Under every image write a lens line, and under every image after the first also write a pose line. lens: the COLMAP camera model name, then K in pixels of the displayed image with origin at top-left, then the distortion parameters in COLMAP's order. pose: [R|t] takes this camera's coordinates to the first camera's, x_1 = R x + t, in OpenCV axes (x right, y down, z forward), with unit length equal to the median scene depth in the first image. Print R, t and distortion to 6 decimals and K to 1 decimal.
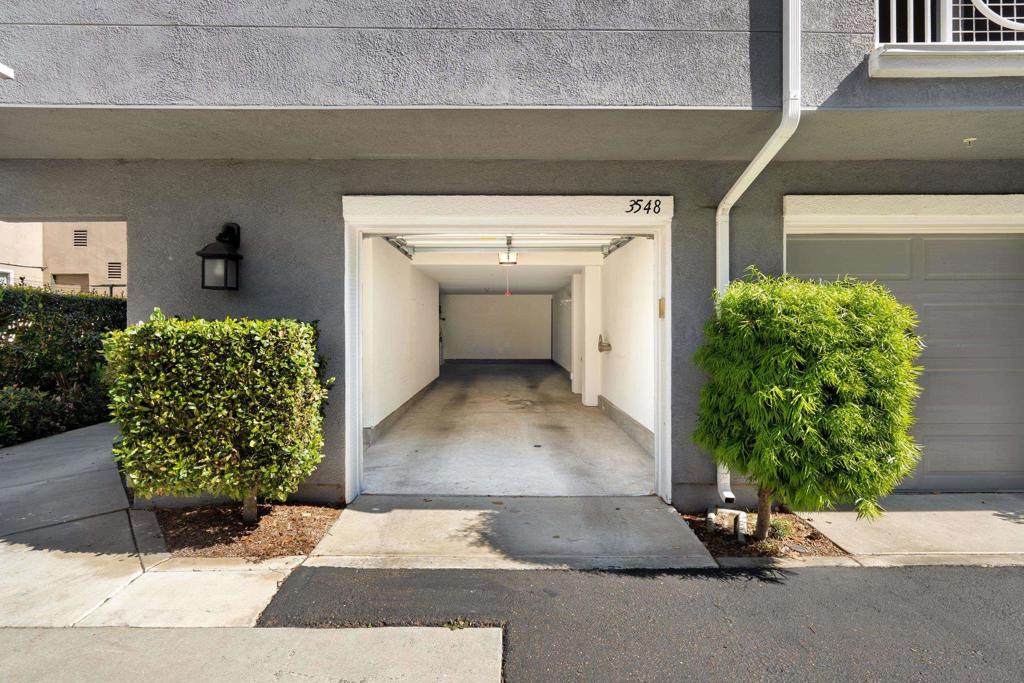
lens RADIAL K [[491.6, 0, 511.9], [0, 491.6, 336.3], [0, 0, 1]] dist [0.001784, 0.000729]
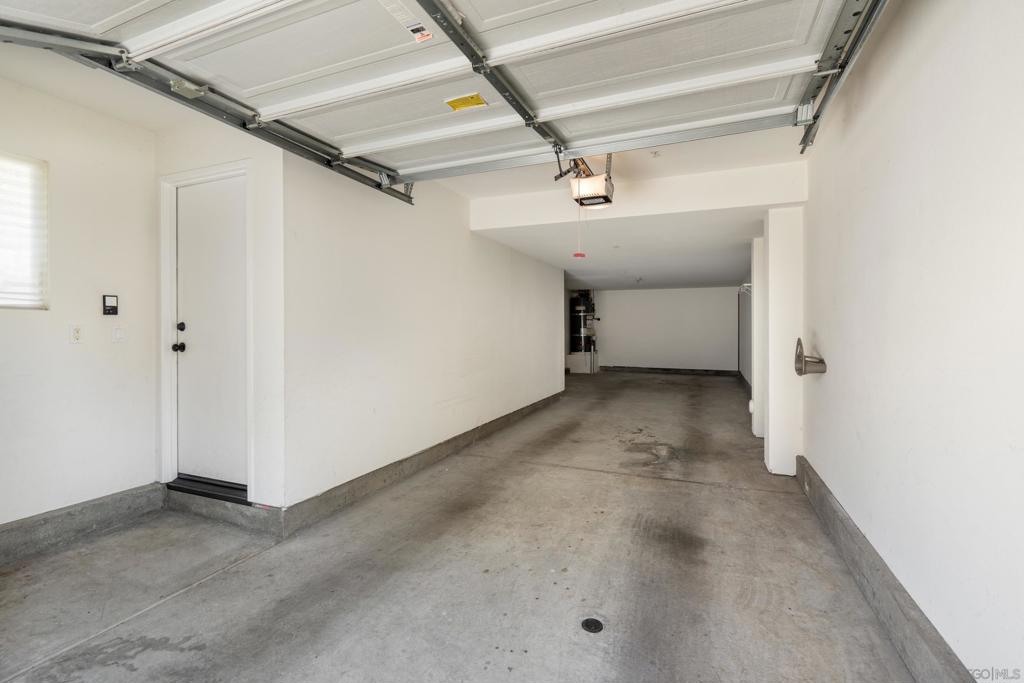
lens RADIAL K [[464.3, 0, 511.9], [0, 464.3, 332.0], [0, 0, 1]] dist [-0.000438, 0.000192]
pose [[0.920180, 0.008097, -0.391413, 0.241430], [-0.013778, 0.999837, -0.011707, -0.003539], [0.391254, 0.016166, 0.920141, 1.150149]]
